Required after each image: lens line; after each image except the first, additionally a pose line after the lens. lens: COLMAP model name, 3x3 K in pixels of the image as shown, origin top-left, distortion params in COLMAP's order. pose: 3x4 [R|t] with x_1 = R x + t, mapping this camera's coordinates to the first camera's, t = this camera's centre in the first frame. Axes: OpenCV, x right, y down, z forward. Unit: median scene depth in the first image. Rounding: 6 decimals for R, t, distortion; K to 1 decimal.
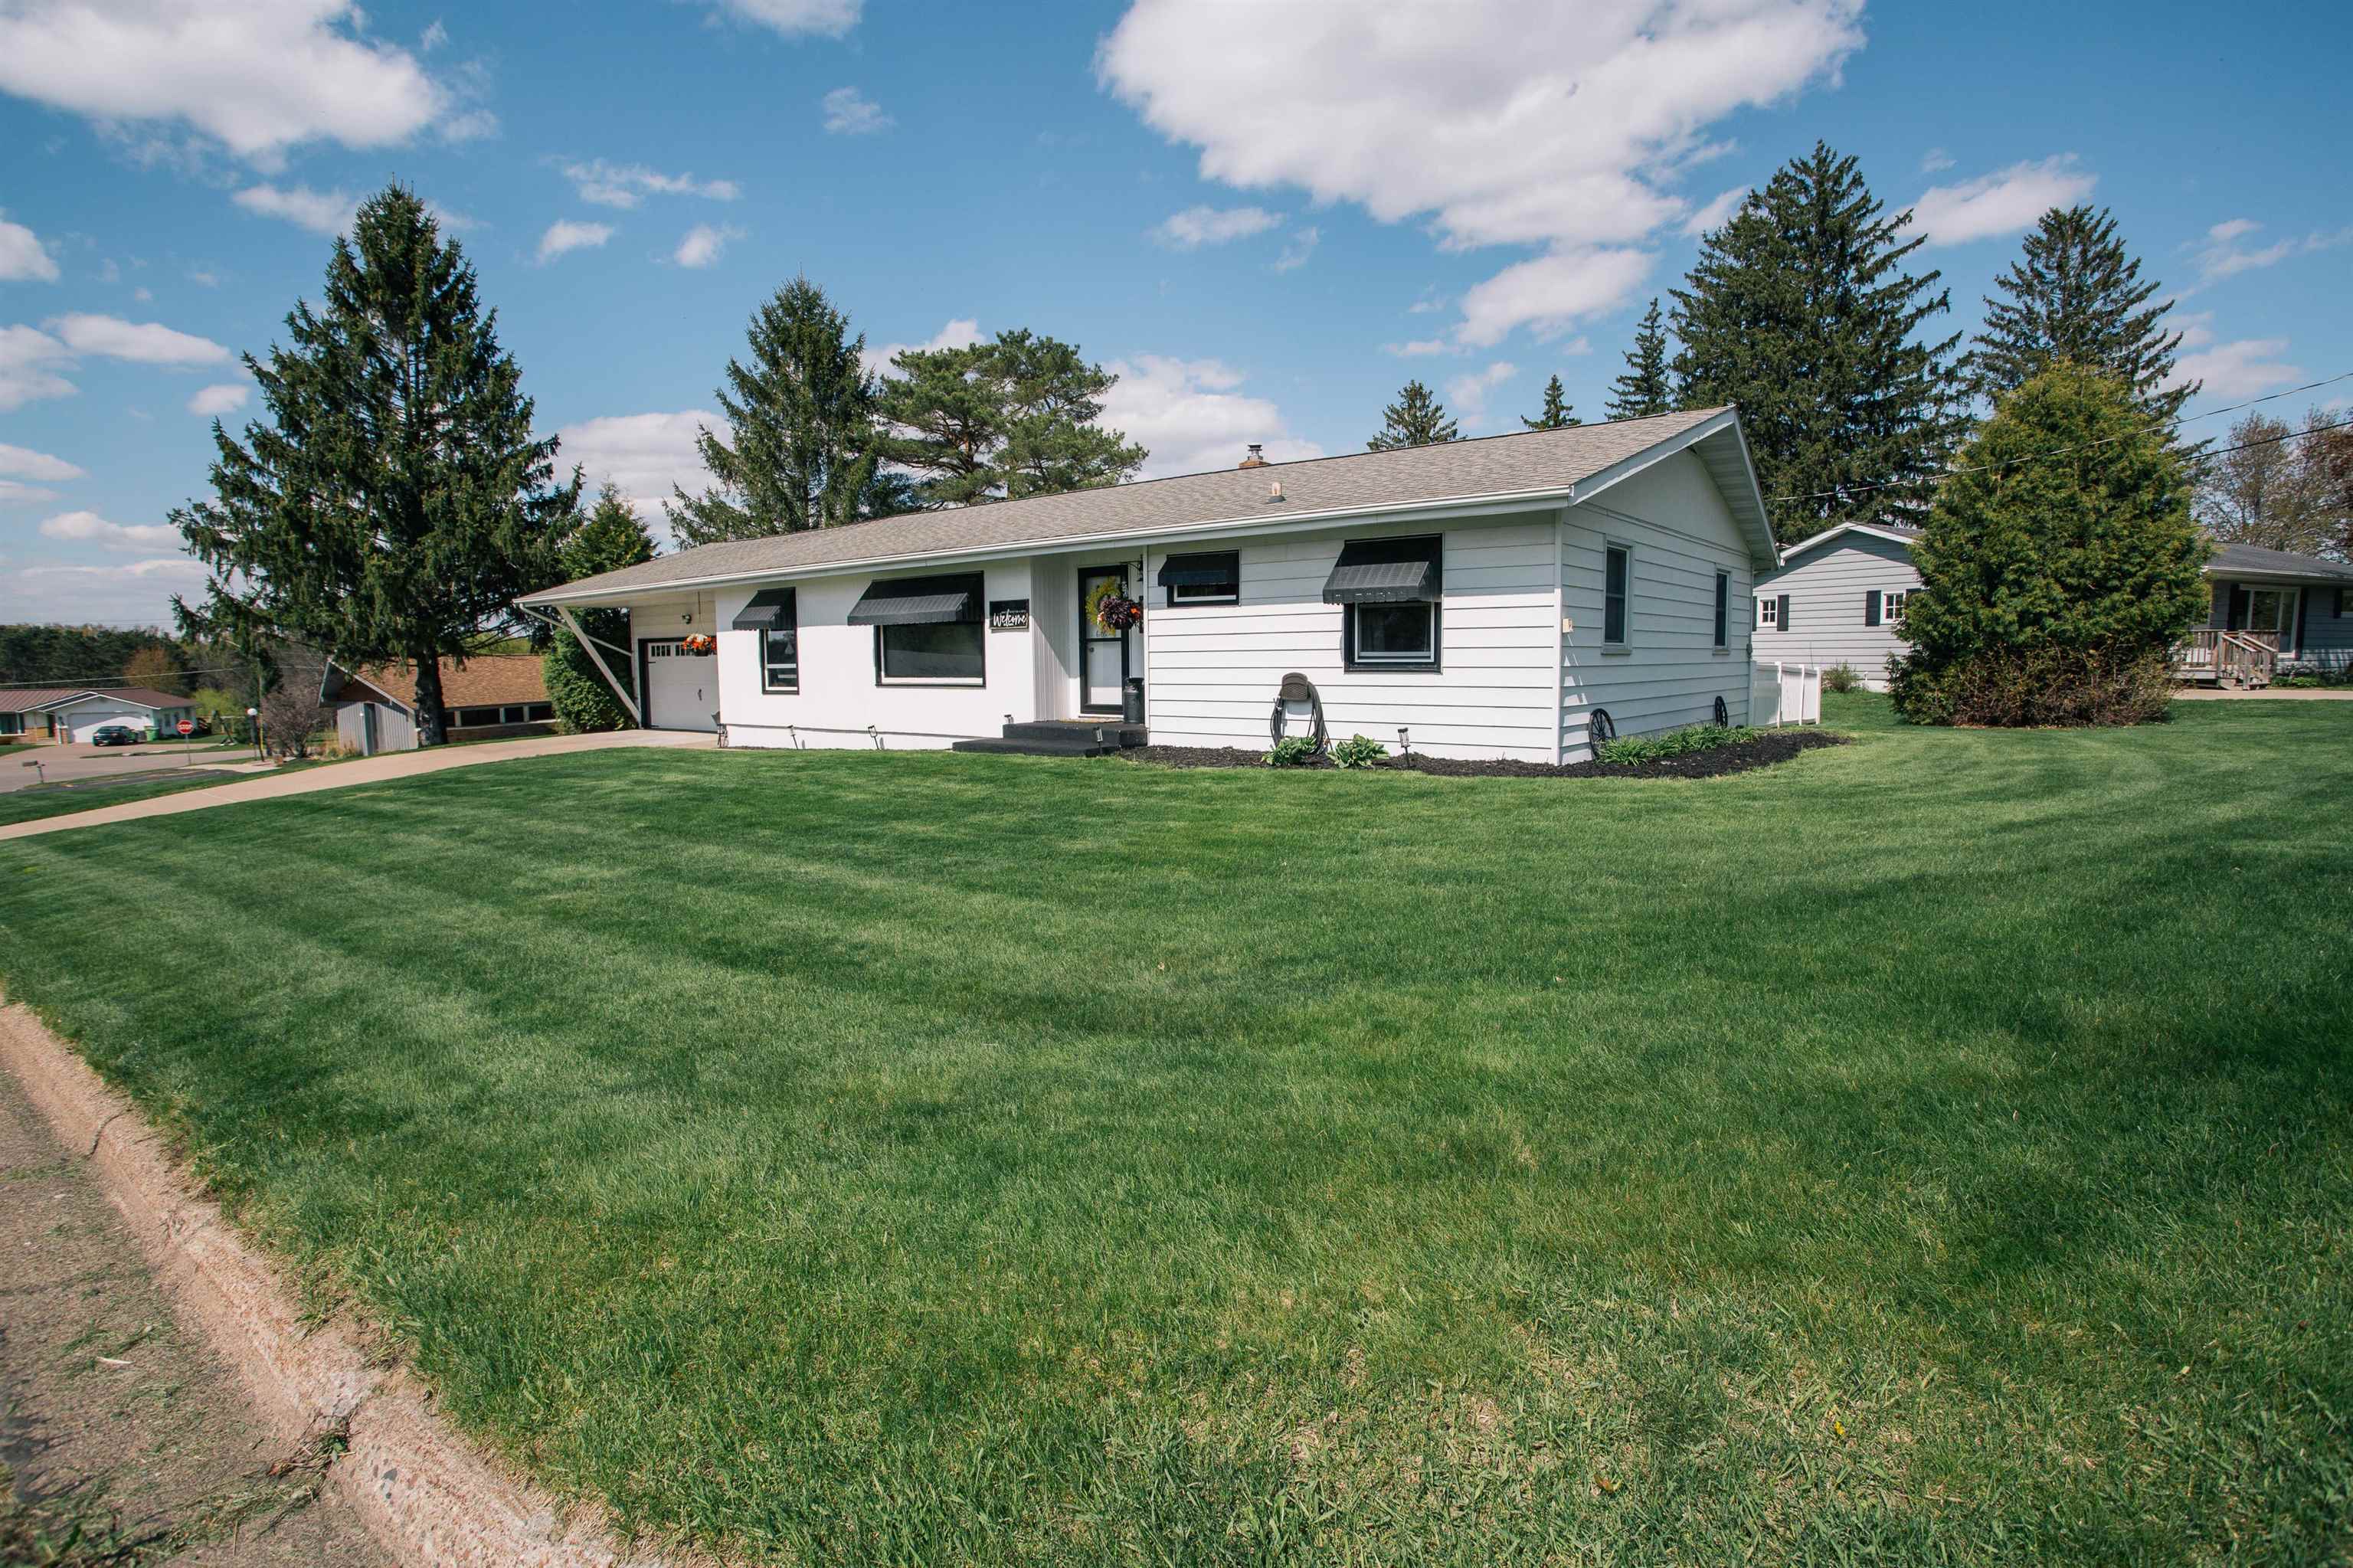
lens RADIAL K [[1147.2, 0, 1169.8], [0, 1147.2, 780.6], [0, 0, 1]] dist [-0.052094, 0.019069]
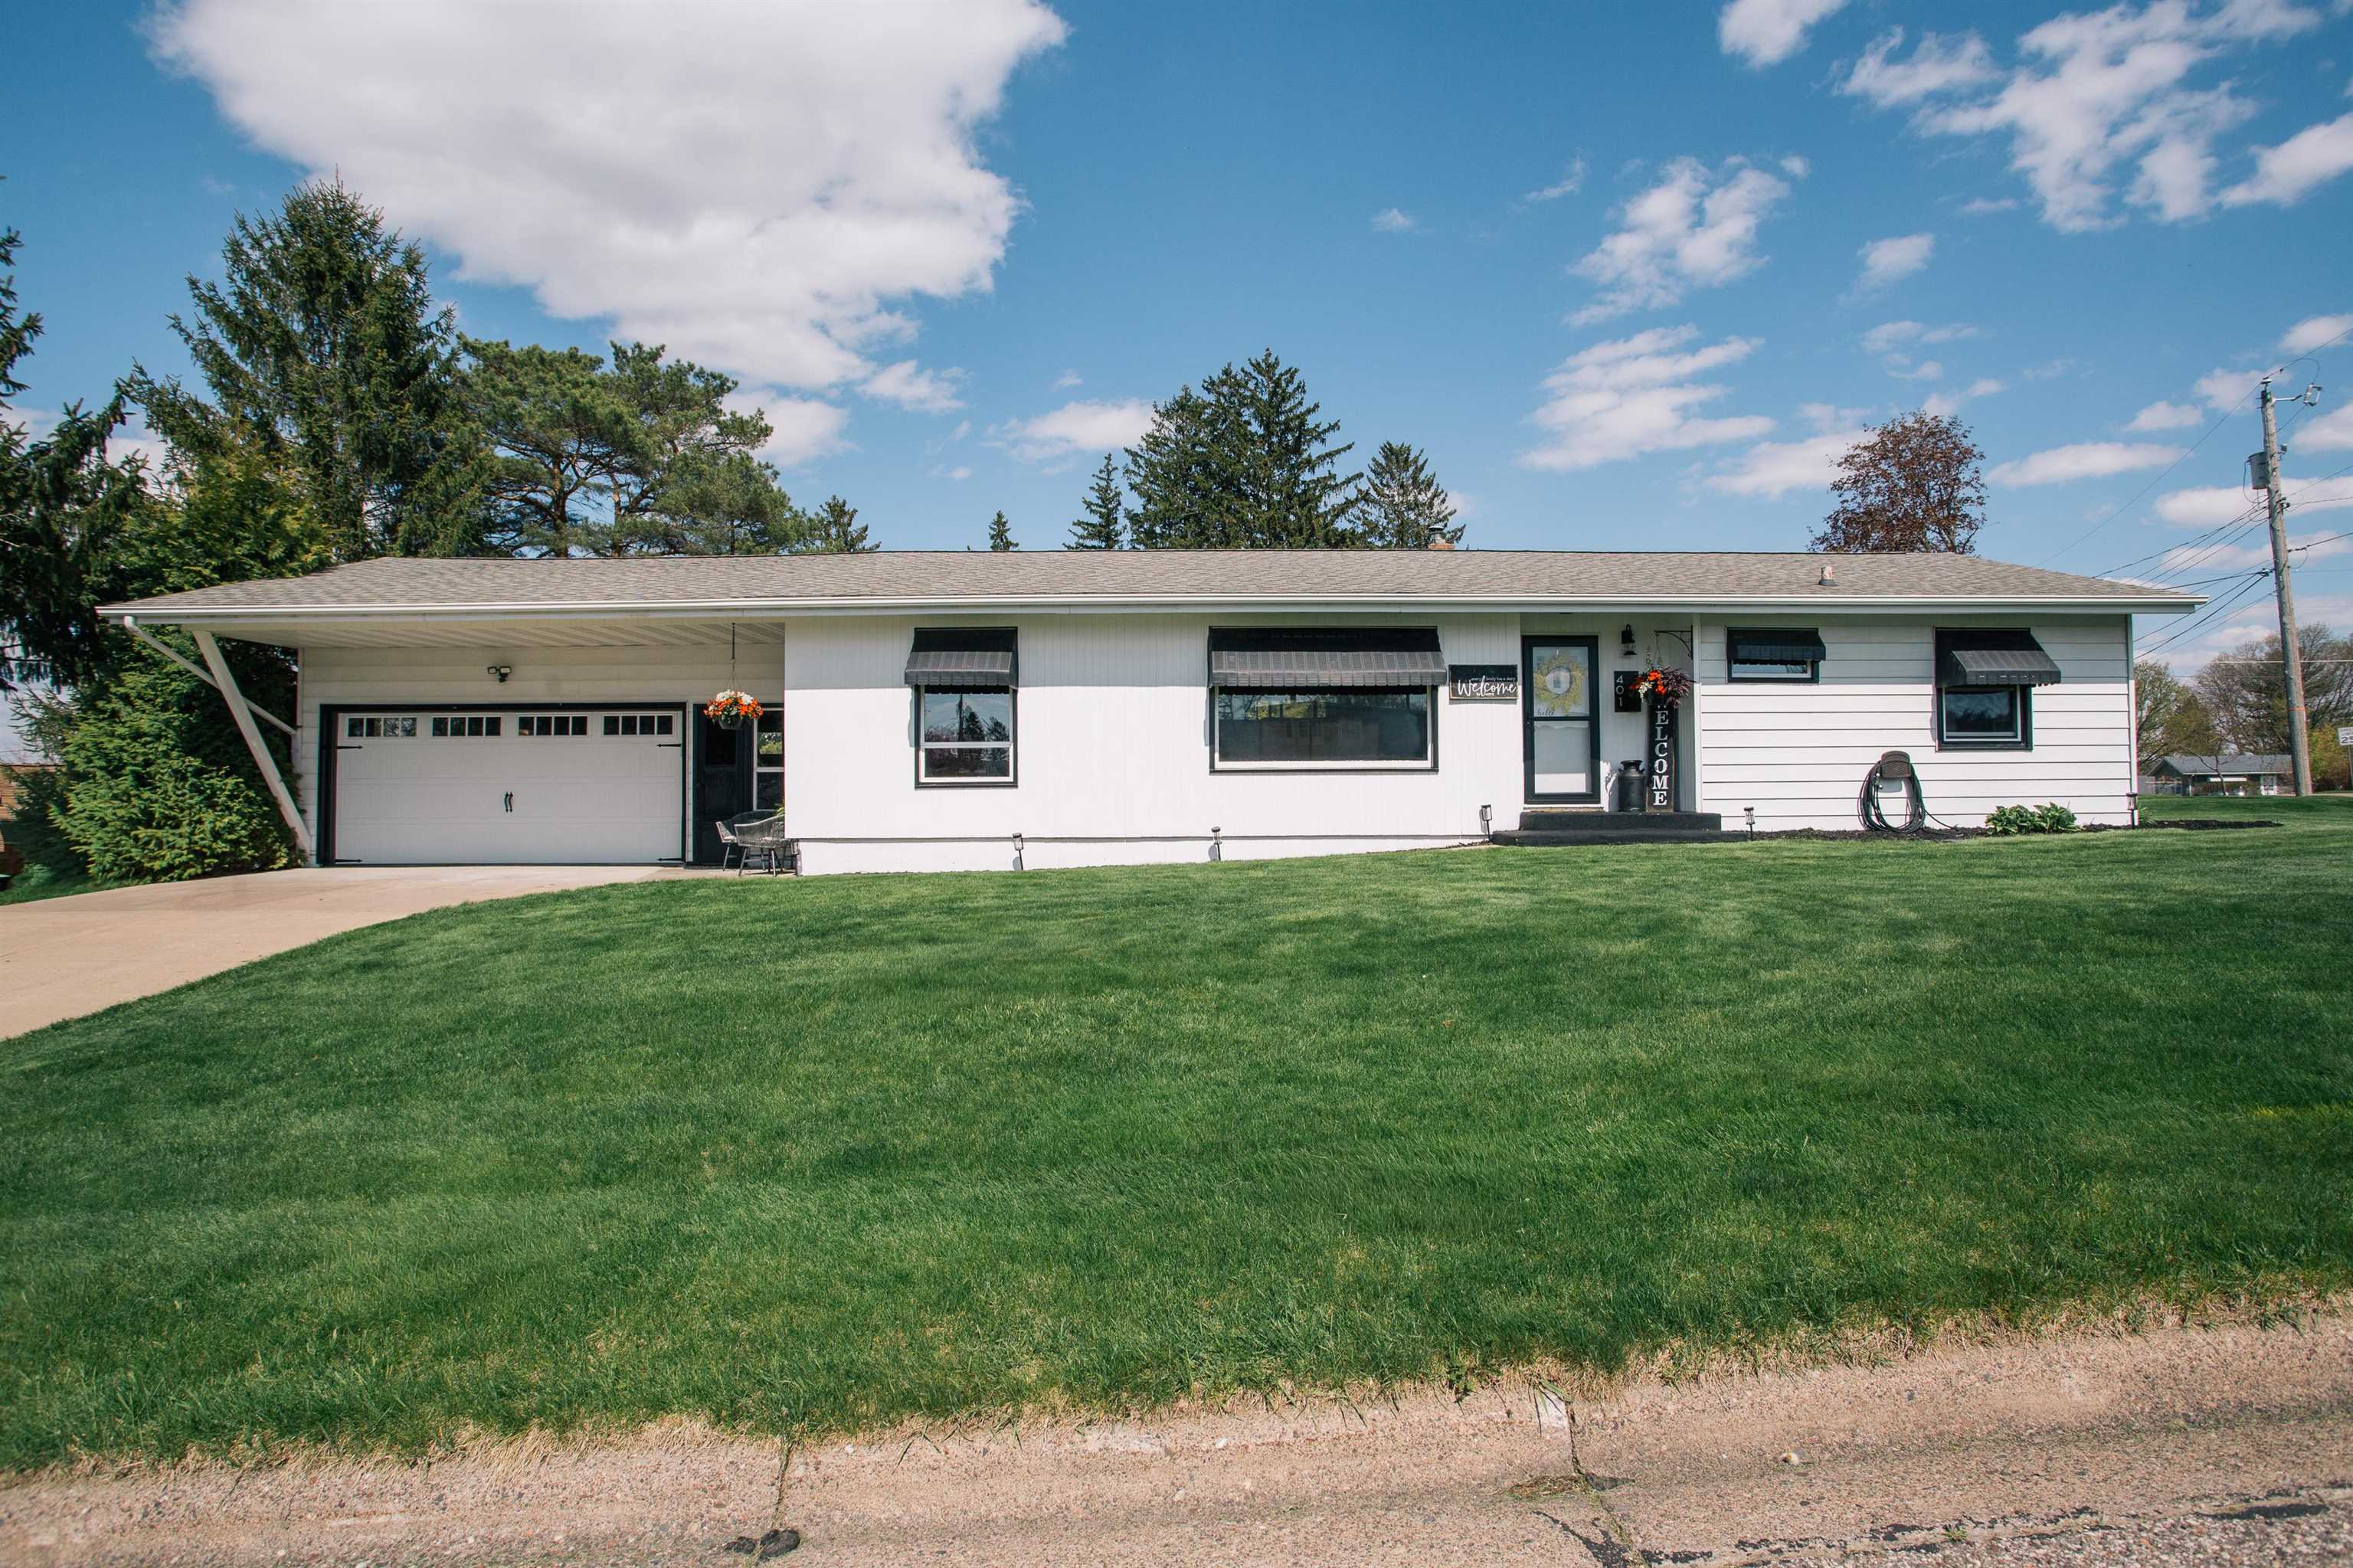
lens RADIAL K [[1212.0, 0, 1181.8], [0, 1212.0, 773.9], [0, 0, 1]] dist [-0.025066, -0.000860]
pose [[0.766772, 0.020790, 0.641582, -0.766476], [0.066064, 0.991612, -0.111087, 0.001707], [-0.638510, 0.127564, 0.758968, 0.435226]]
